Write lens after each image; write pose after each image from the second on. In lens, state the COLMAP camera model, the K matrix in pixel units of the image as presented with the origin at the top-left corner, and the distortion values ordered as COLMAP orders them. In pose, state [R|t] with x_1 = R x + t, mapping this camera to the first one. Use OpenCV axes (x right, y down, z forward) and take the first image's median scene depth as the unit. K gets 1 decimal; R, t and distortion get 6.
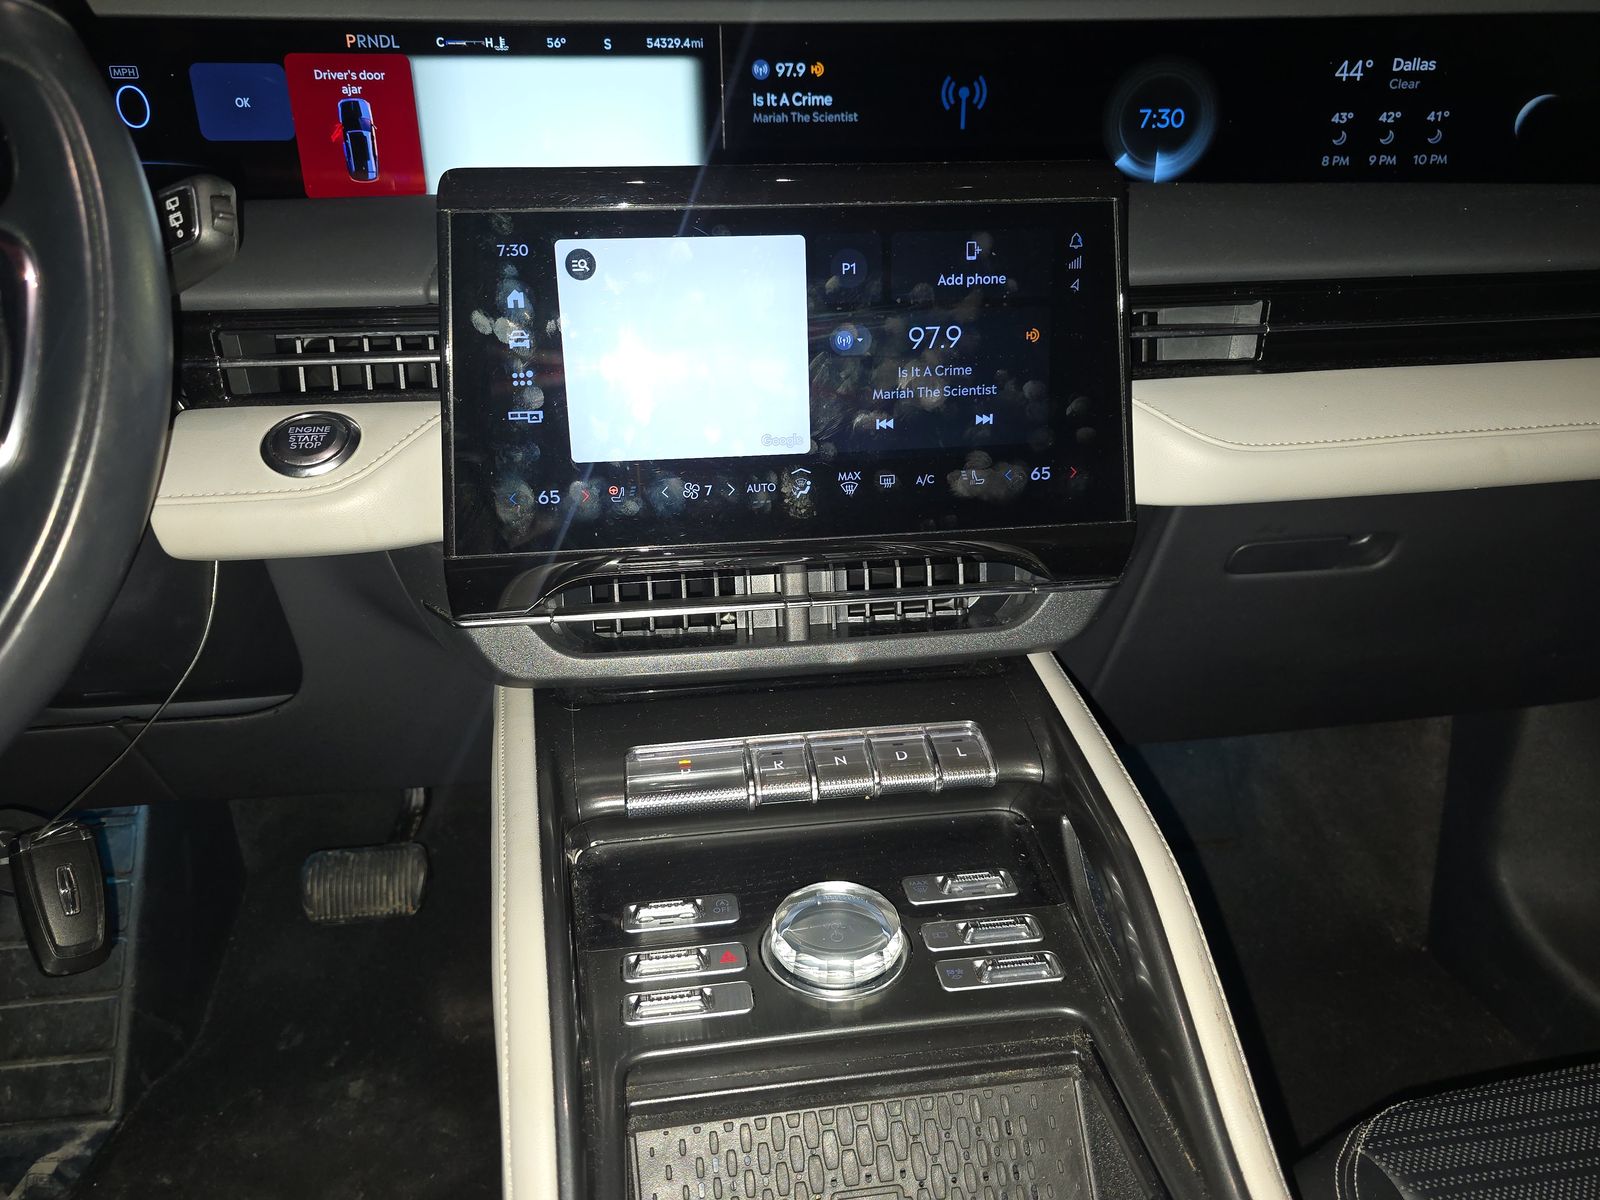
lens RADIAL K [[1073.9, 0, 797.4], [0, 1073.9, 602.7], [0, 0, 1]] dist [0.012595, -0.003356]
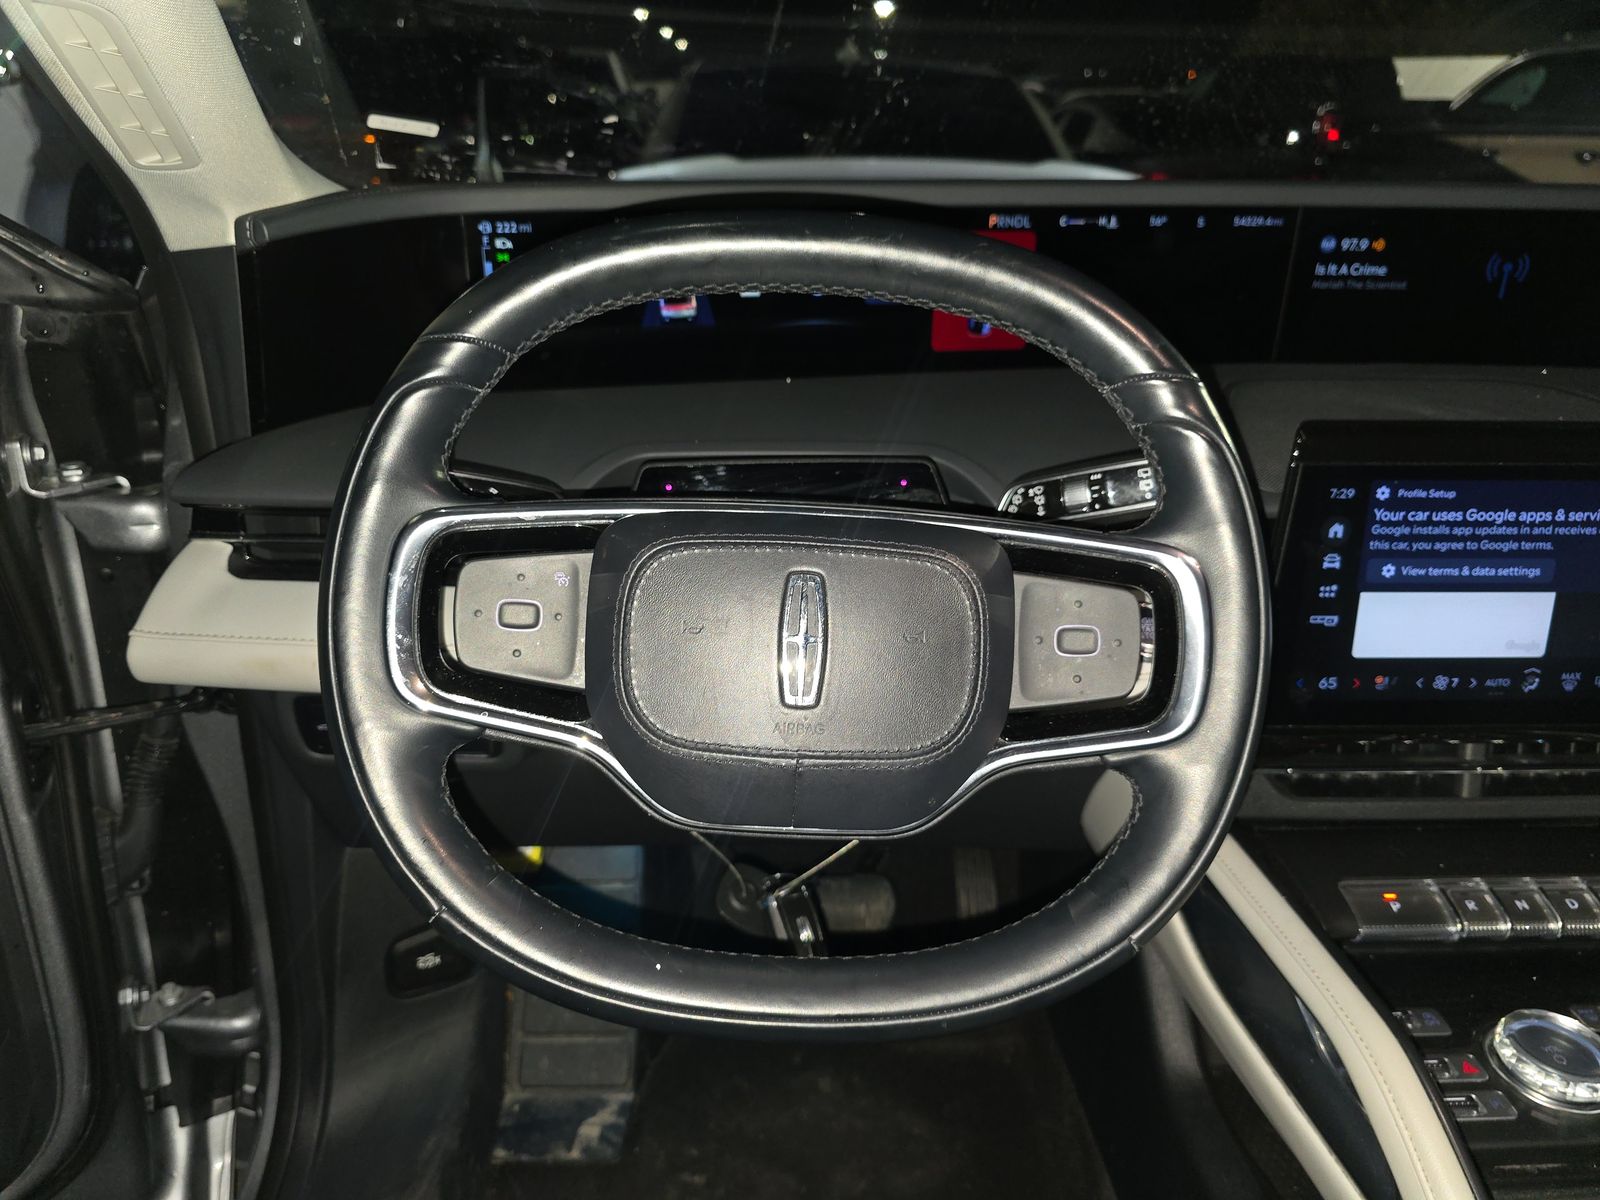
lens RADIAL K [[1073.9, 0, 800.7], [0, 1073.9, 598.3], [0, 0, 1]] dist [0.012595, -0.003356]
pose [[0.995653, 0.058749, -0.072268, -0.475280], [-0.056873, 0.997996, 0.027751, -0.123830], [0.073754, -0.023520, 0.996999, -0.172316]]
